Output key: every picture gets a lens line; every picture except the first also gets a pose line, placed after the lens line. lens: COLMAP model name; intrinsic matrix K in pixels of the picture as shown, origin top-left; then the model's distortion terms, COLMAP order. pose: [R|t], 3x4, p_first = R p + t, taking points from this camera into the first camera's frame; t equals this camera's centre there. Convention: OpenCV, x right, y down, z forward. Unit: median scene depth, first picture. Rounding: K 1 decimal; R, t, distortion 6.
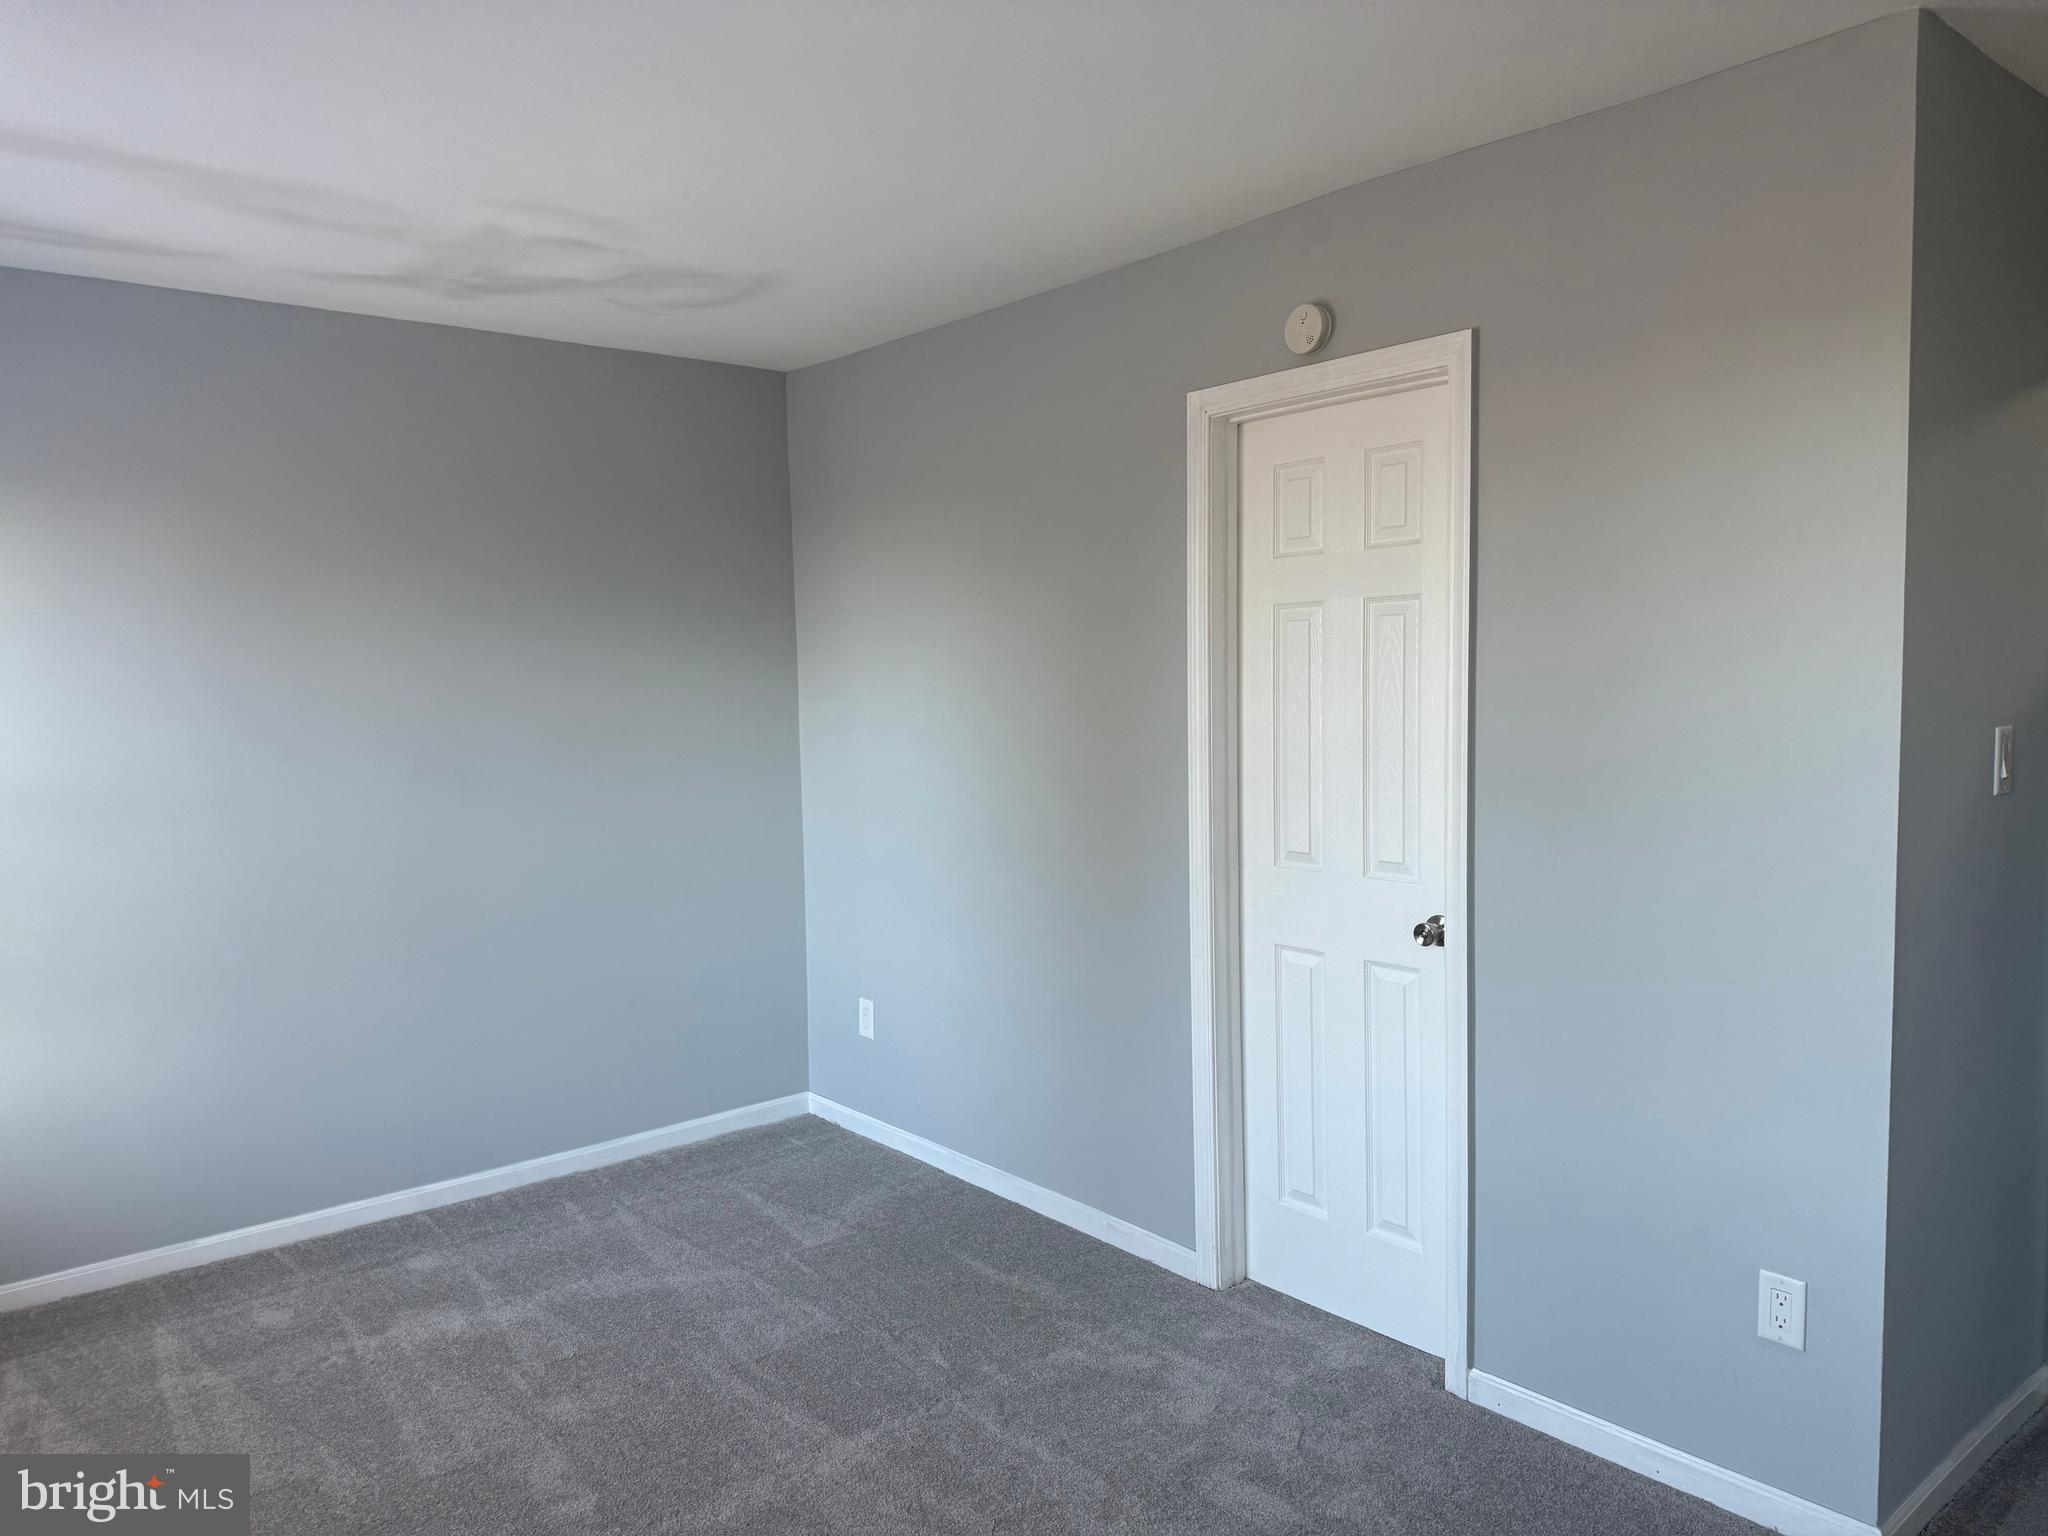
lens RADIAL K [[1490.5, 0, 1024.0], [0, 1490.5, 768.0], [0, 0, 1]] dist [0.082613, -0.088907]
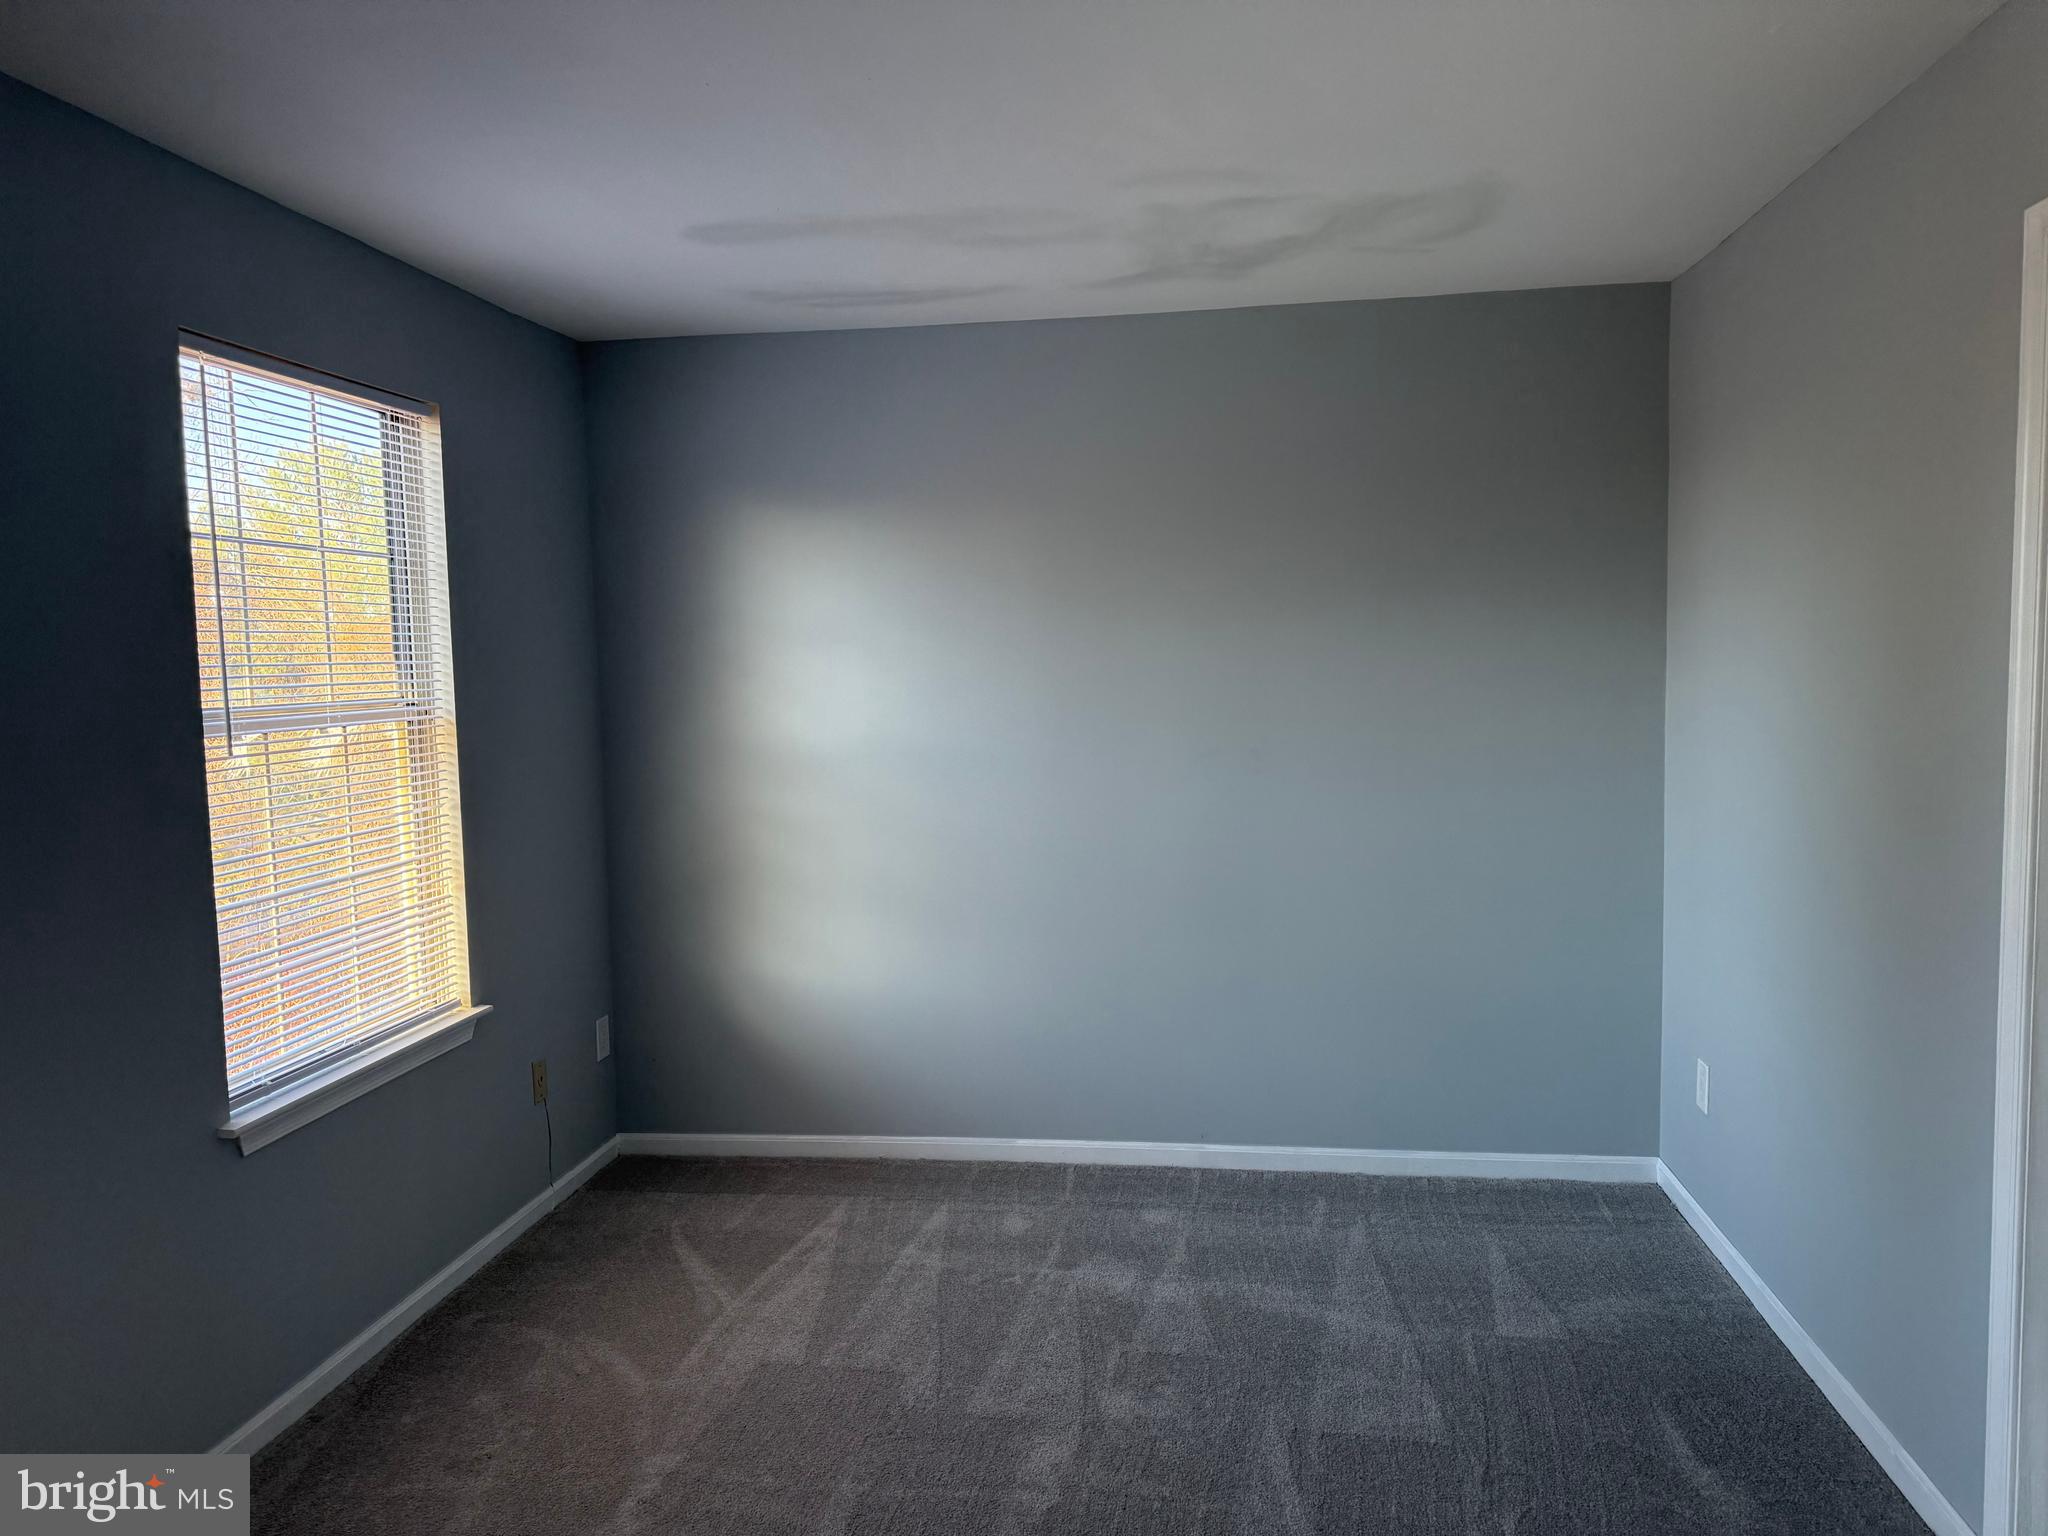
lens RADIAL K [[1490.5, 0, 1024.0], [0, 1490.5, 768.0], [0, 0, 1]] dist [0.082613, -0.088907]
pose [[0.684889, 0.071632, -0.725118, 0.267823], [-0.052155, 0.997423, 0.049271, -0.028621], [0.726778, 0.004074, 0.686860, 0.216521]]
